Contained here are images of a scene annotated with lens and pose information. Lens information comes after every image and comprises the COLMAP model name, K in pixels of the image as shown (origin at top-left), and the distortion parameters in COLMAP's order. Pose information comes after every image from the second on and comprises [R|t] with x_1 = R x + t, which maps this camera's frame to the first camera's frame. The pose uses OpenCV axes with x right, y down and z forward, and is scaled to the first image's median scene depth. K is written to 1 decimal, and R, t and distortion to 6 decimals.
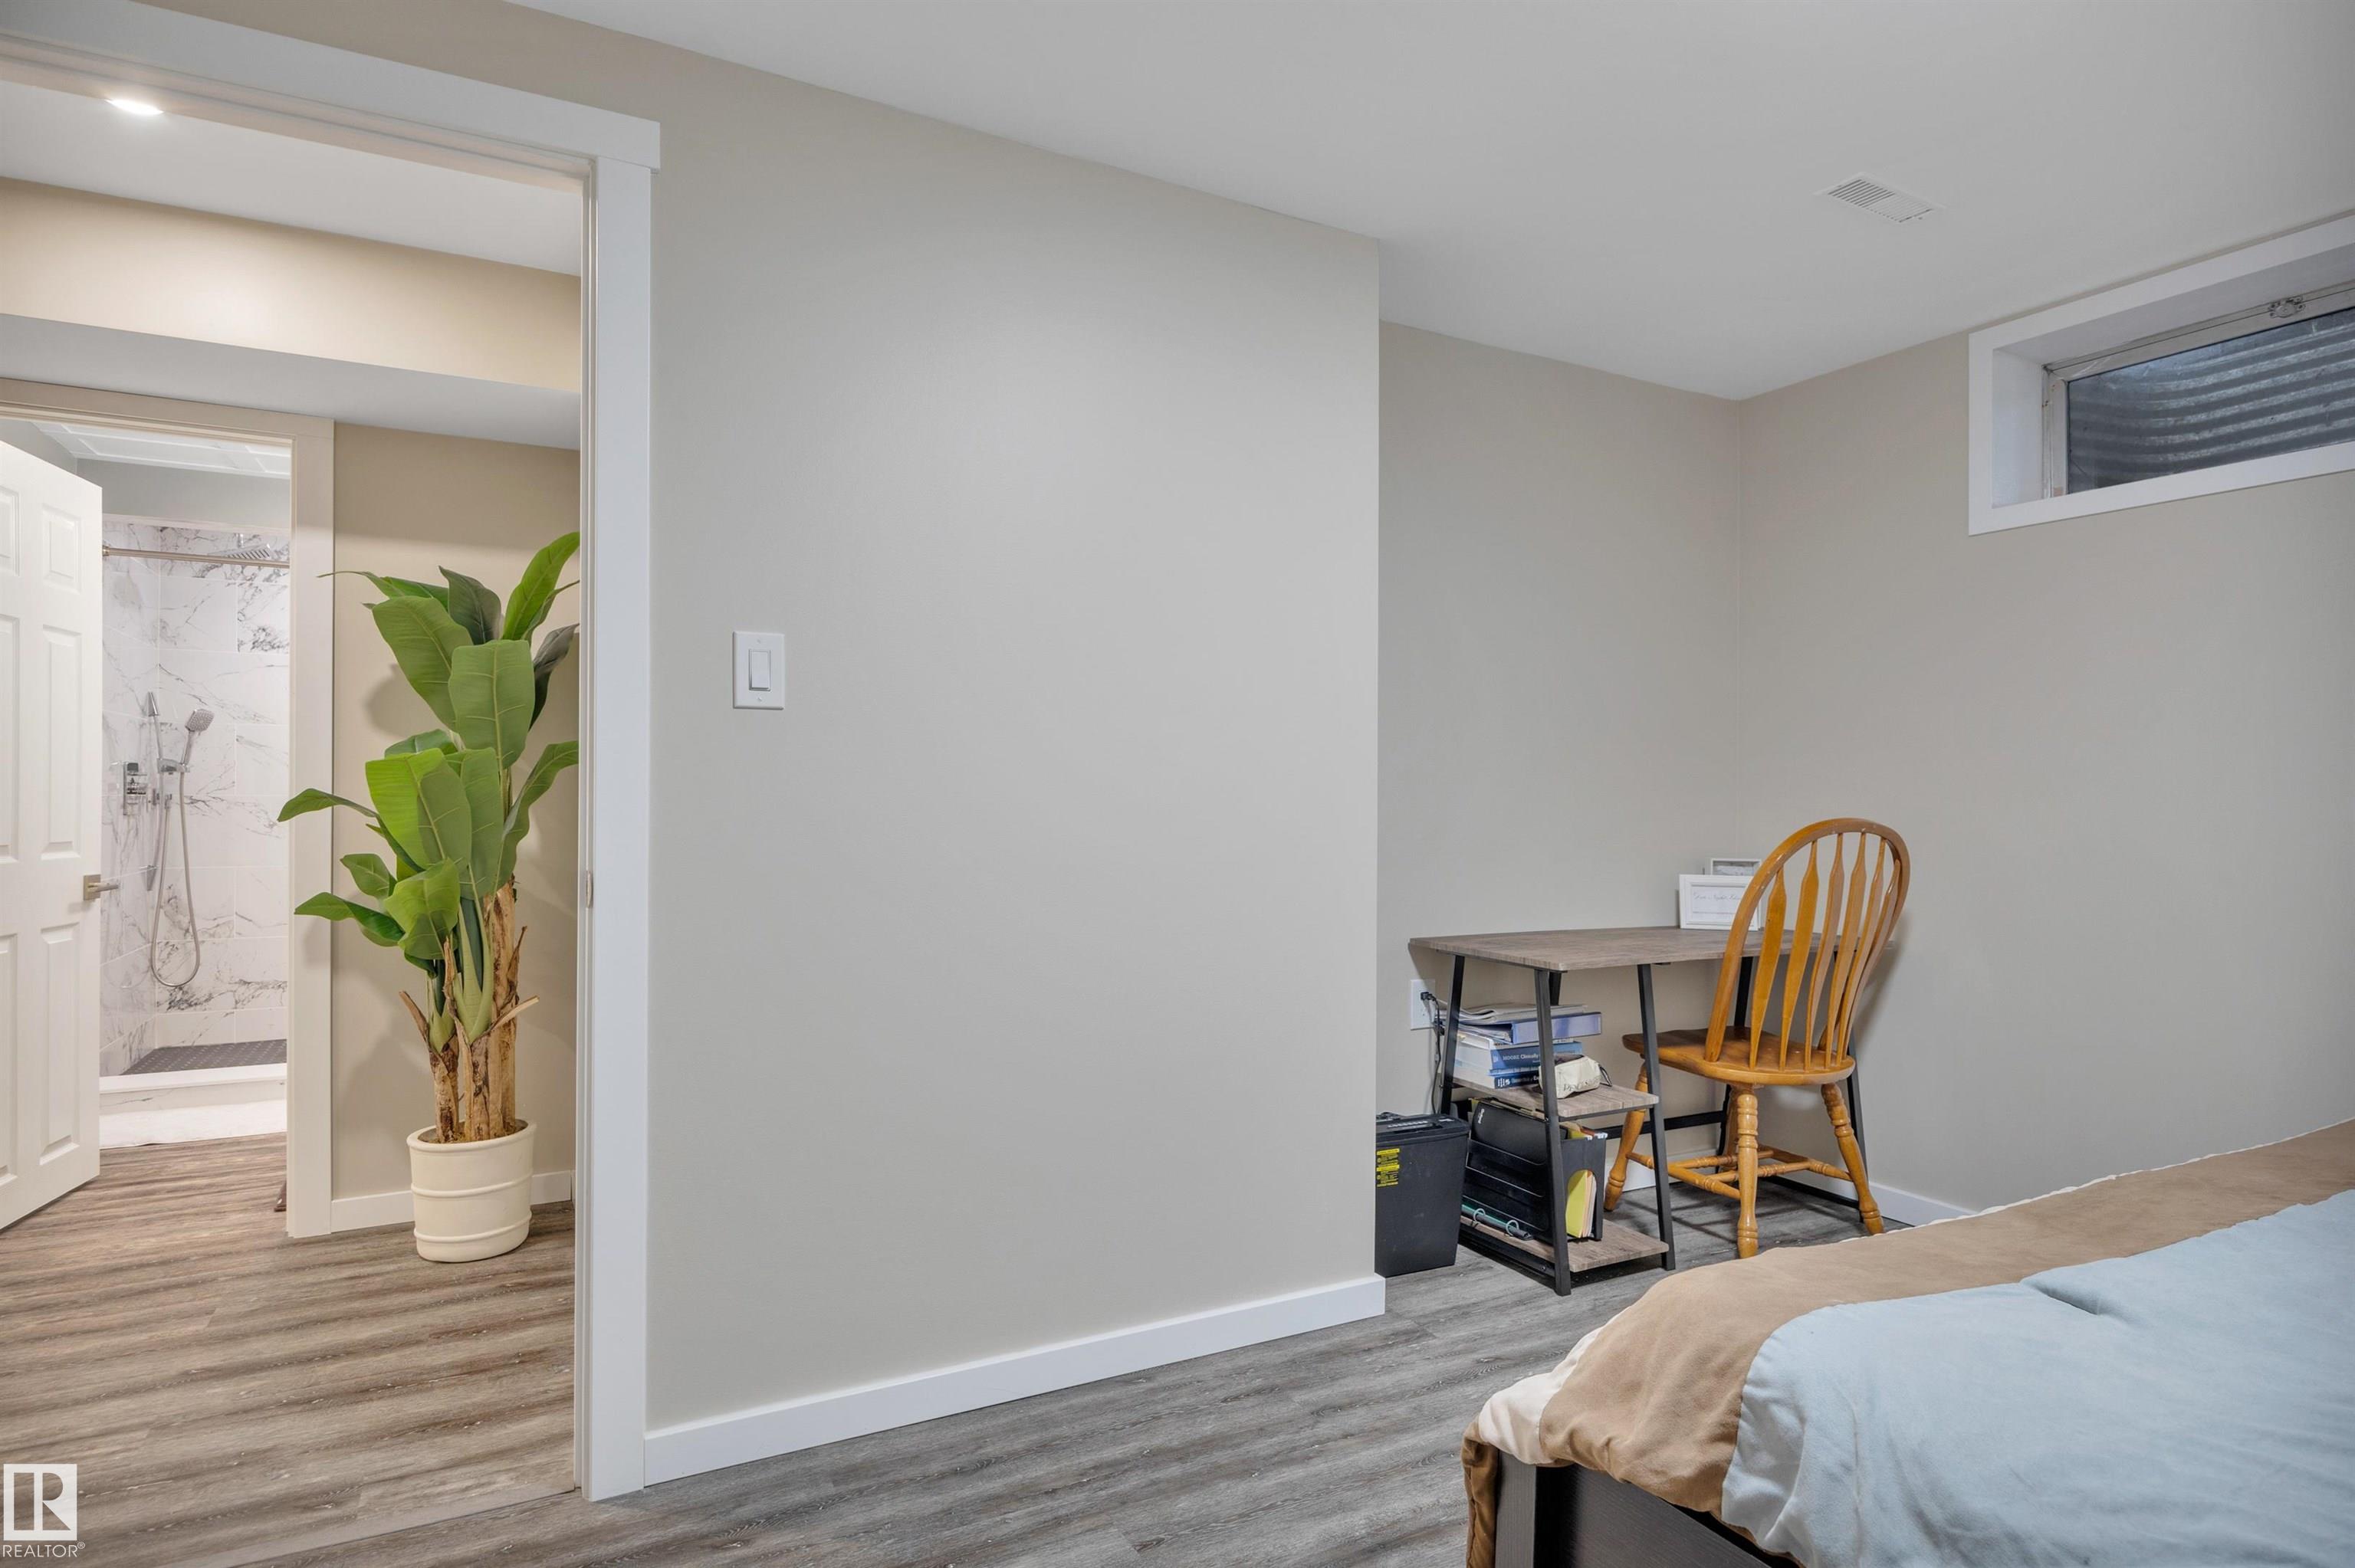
lens RADIAL K [[1252.2, 0, 1156.3], [0, 1252.2, 789.7], [0, 0, 1]] dist [-0.001338, -0.000199]
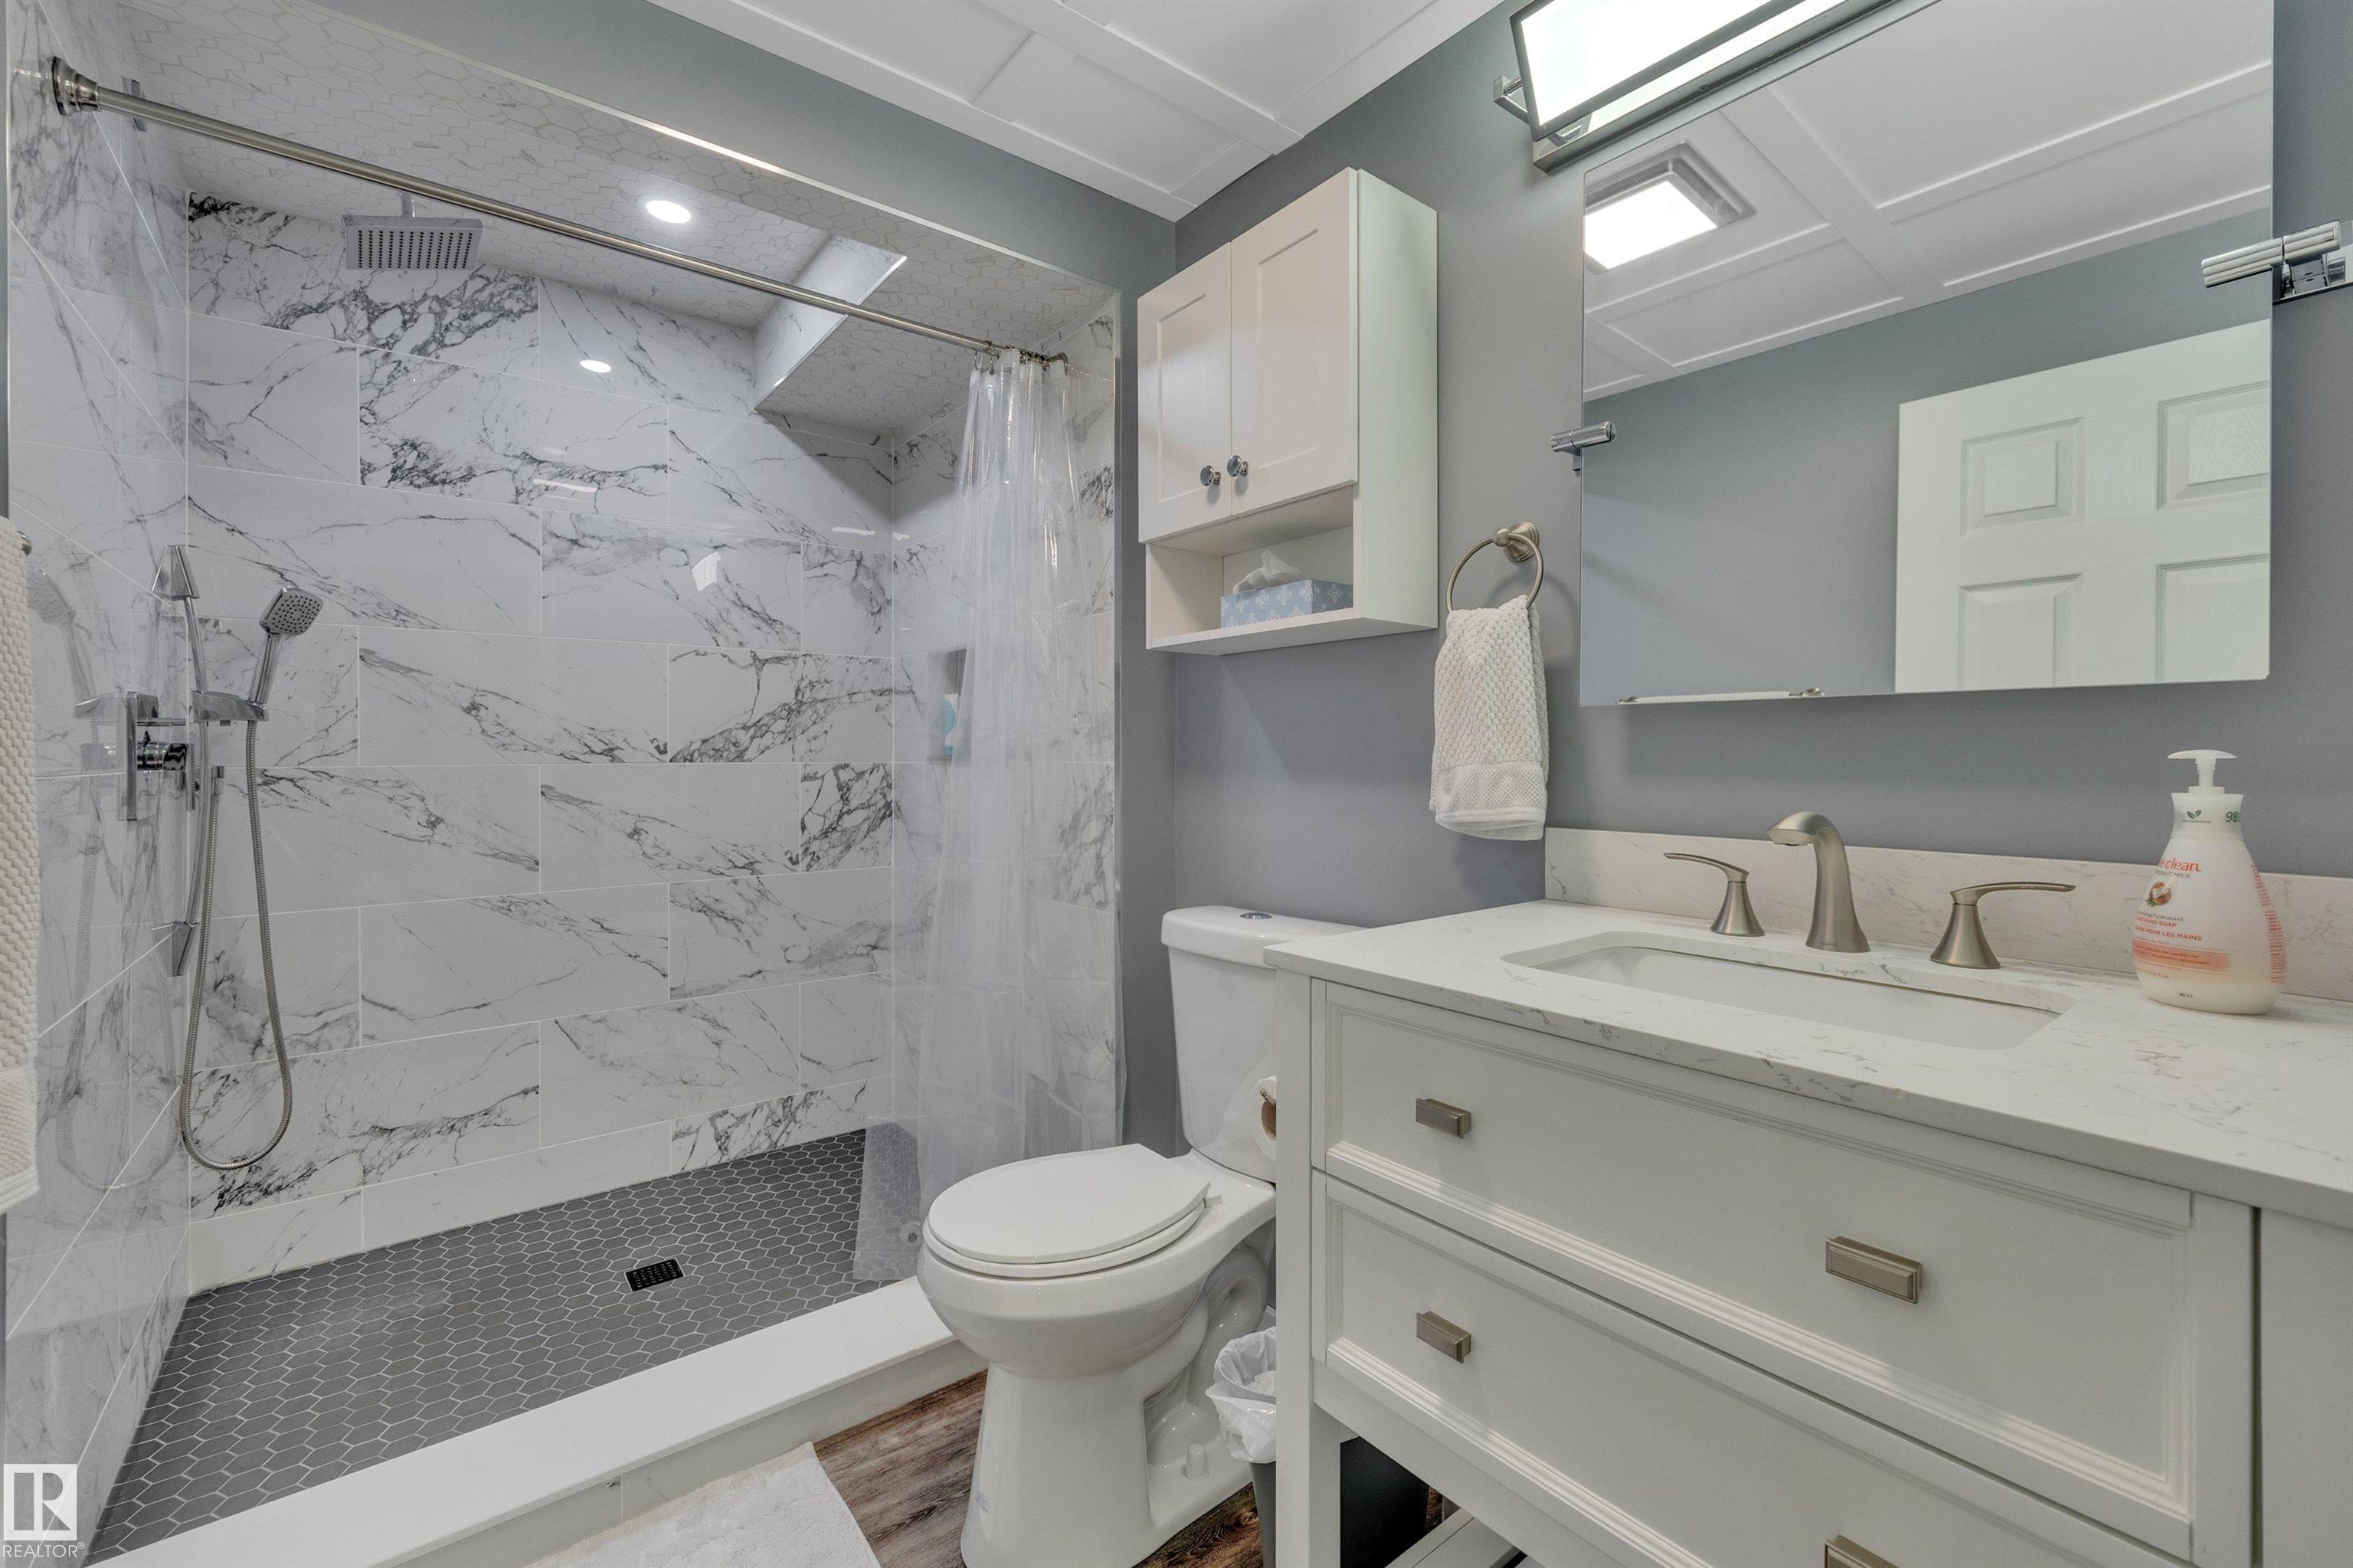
lens RADIAL K [[983.5, 0, 1175.2], [0, 983.5, 747.4], [0, 0, 1]] dist [0.001260, 0.000273]
pose [[0.983269, -0.007921, 0.181985, -0.491237], [0.007073, 0.999961, 0.005308, -0.003156], [-0.182020, -0.003932, 0.983287, 0.555594]]
